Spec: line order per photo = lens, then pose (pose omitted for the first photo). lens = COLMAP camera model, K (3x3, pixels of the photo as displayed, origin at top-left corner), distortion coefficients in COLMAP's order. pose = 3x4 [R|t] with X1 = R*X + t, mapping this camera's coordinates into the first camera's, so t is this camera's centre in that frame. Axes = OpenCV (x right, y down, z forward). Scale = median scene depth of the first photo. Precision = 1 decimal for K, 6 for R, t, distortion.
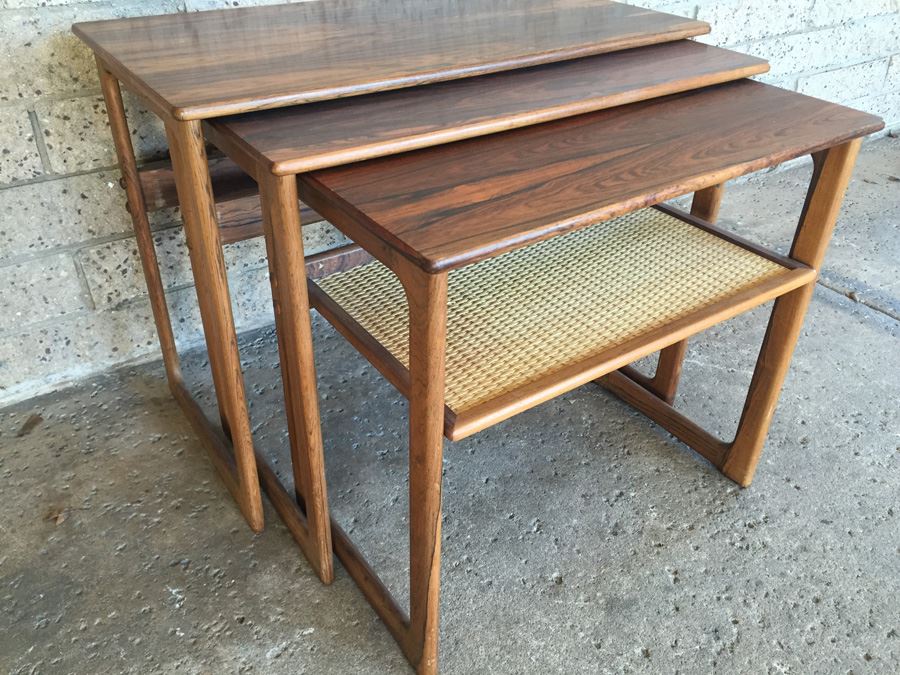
lens RADIAL K [[773.6, 0, 450.2], [0, 773.6, 336.6], [0, 0, 1]] dist [0.089814, -0.133057]
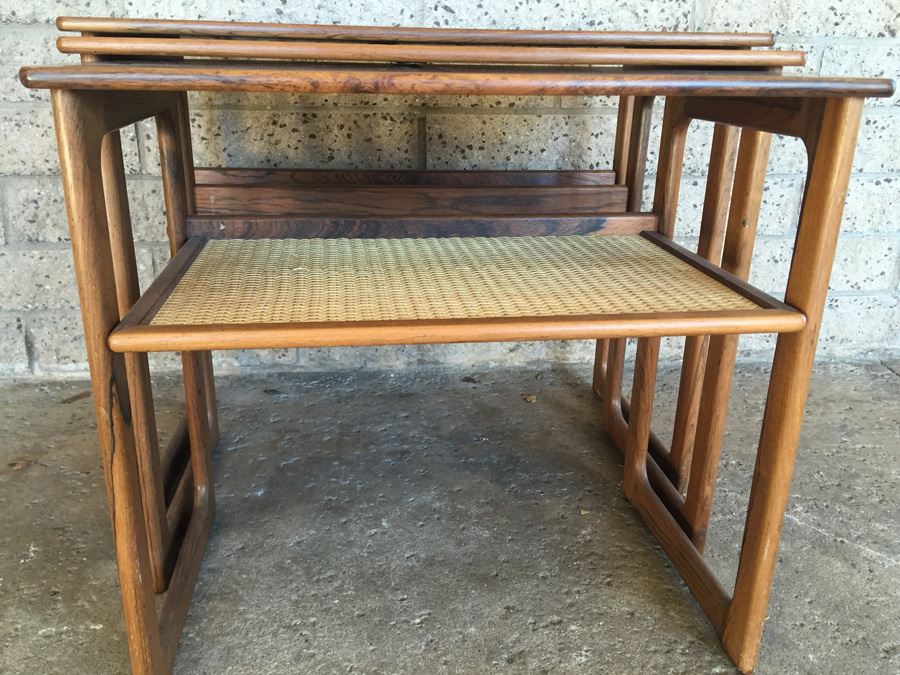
lens RADIAL K [[773.6, 0, 449.1], [0, 773.6, 335.9], [0, 0, 1]] dist [0.089814, -0.133057]
pose [[0.886911, 0.155197, -0.435090, 0.429776], [-0.255810, 0.949278, -0.182848, 0.114873], [0.384644, 0.273470, 0.881625, 0.262675]]
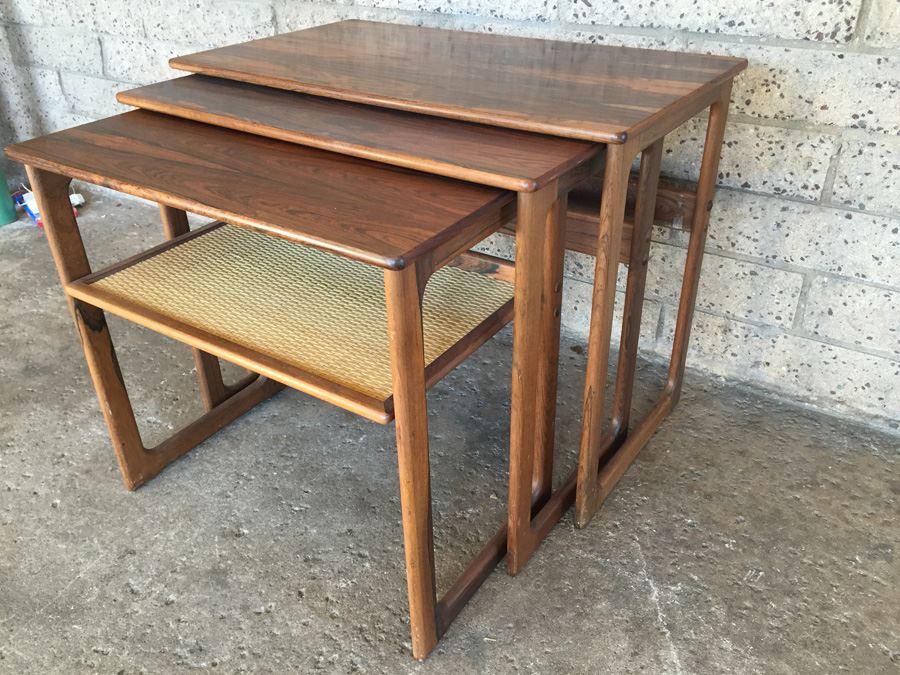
lens RADIAL K [[773.6, 0, 446.3], [0, 773.6, 336.7], [0, 0, 1]] dist [0.089814, -0.133057]
pose [[0.351715, 0.459111, -0.815790, 0.975237], [-0.487404, 0.833839, 0.259132, -0.344975], [0.799208, 0.306479, 0.517046, 0.531058]]
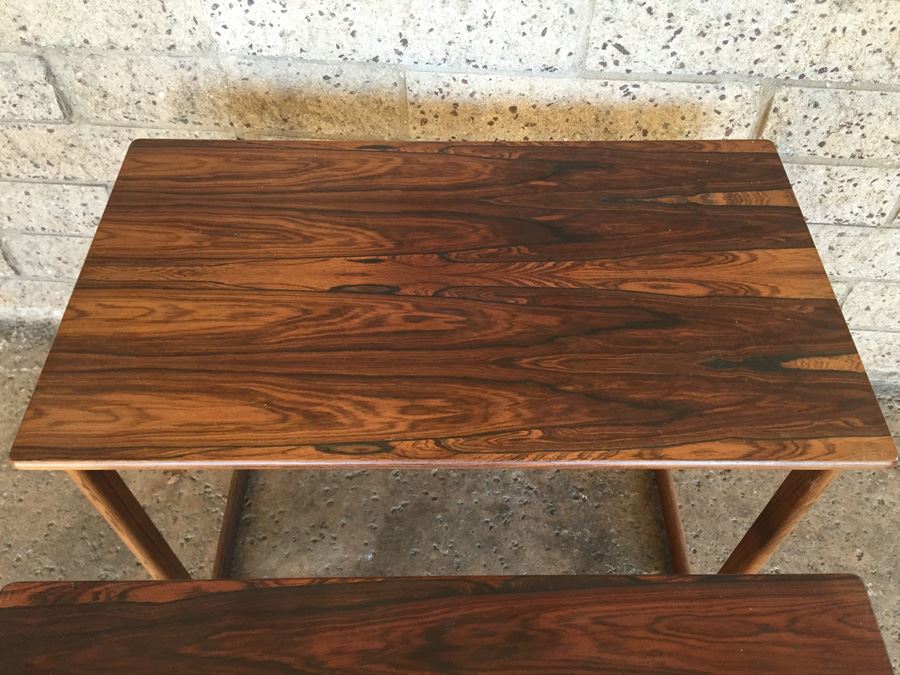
lens RADIAL K [[773.6, 0, 447.5], [0, 773.6, 337.2], [0, 0, 1]] dist [0.089814, -0.133057]
pose [[0.771231, 0.492983, -0.402703, 0.201094], [-0.334995, 0.852266, 0.401772, -0.576330], [0.541277, -0.174955, 0.822442, 0.287492]]
